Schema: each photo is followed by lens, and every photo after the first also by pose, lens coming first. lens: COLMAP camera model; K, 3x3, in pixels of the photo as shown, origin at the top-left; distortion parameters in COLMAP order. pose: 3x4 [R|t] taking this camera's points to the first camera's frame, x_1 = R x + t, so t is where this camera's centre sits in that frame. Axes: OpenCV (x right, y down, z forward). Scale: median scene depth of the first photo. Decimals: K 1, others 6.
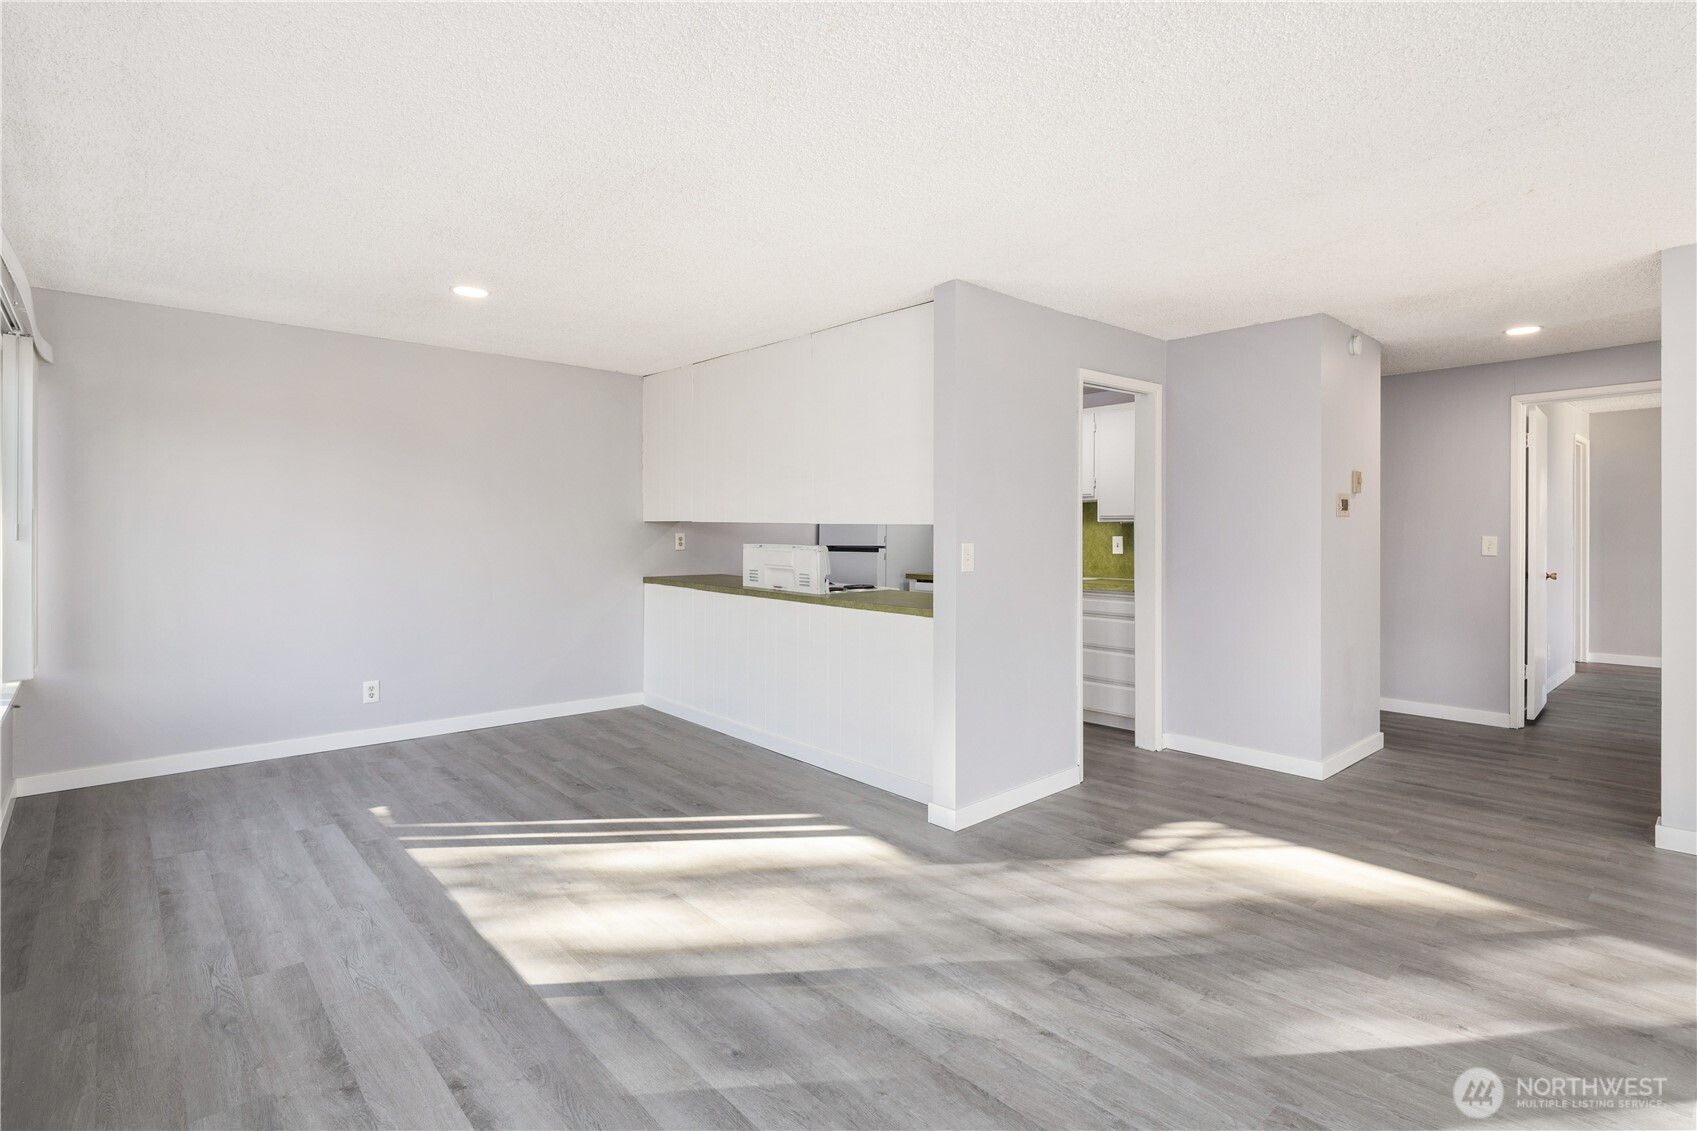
lens RADIAL K [[822.7, 0, 844.9], [0, 822.7, 528.8], [0, 0, 1]] dist [-0.001180, -0.000629]
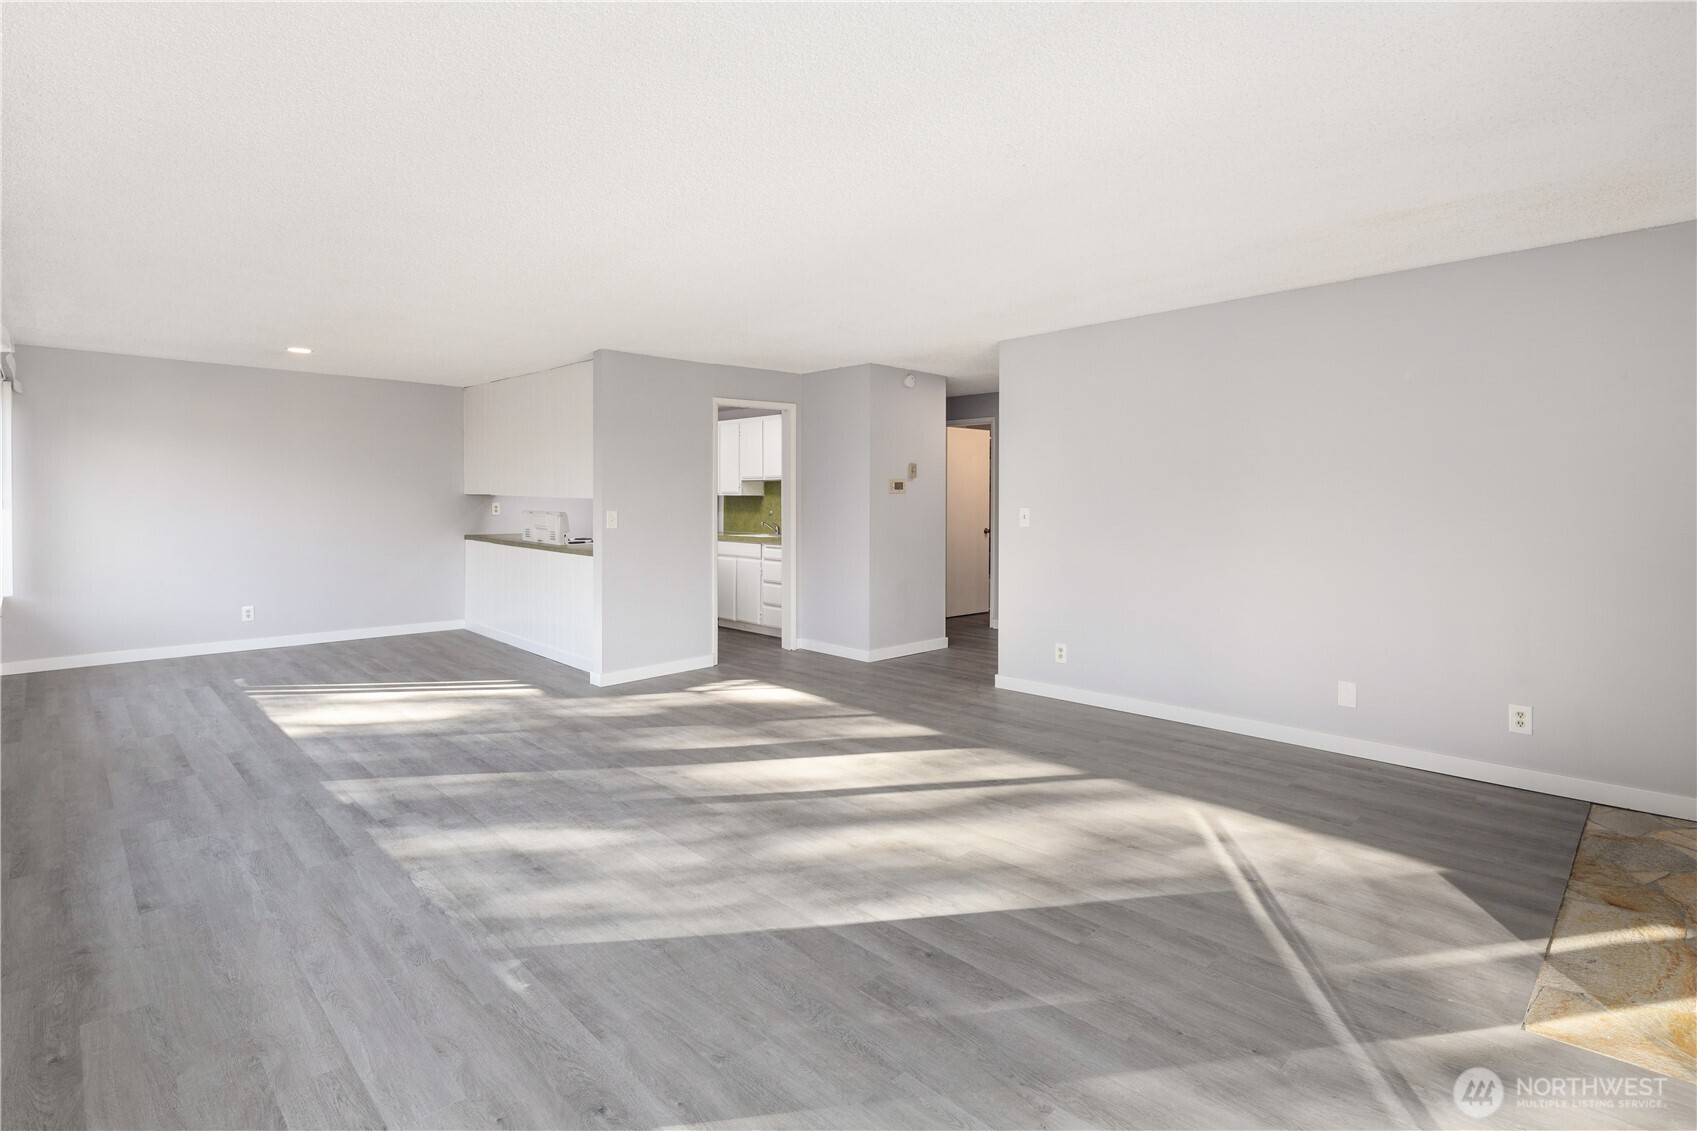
lens RADIAL K [[829.2, 0, 851.5], [0, 829.2, 498.7], [0, 0, 1]] dist [0.001426, -0.000522]
pose [[0.999117, 0.000533, 0.042016, 0.476487], [-0.000820, 0.999976, 0.006827, -0.015928], [-0.042011, -0.006856, 0.999094, -0.563794]]
